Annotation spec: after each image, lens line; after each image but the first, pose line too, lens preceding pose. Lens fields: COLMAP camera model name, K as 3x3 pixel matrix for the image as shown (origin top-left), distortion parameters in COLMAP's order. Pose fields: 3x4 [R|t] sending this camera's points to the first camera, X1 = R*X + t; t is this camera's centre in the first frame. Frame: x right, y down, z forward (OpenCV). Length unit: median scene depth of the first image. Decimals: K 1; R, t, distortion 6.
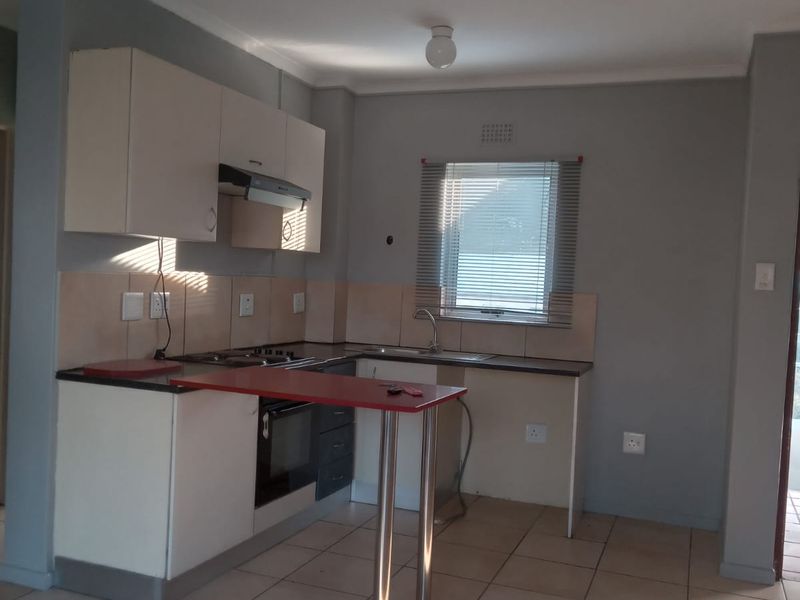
lens RADIAL K [[846.2, 0, 400.0], [0, 846.2, 300.0], [0, 0, 1]] dist [0.002088, -0.000495]
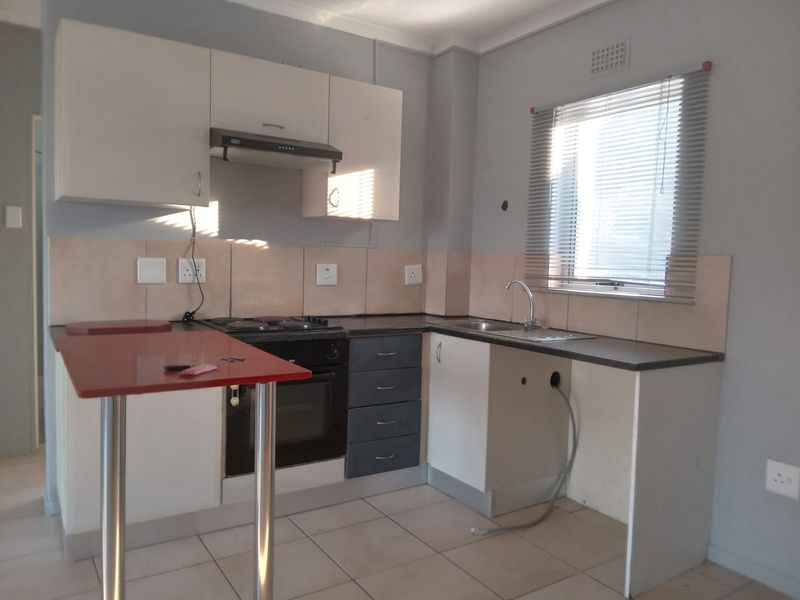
lens RADIAL K [[601.0, 0, 400.0], [0, 601.0, 300.0], [0, 0, 1]] dist [0.044179, -0.126962]
pose [[0.797922, 0.014511, -0.602586, 0.312814], [-0.006567, 0.999860, 0.015382, 0.023600], [0.602725, -0.008316, 0.797905, 0.441989]]
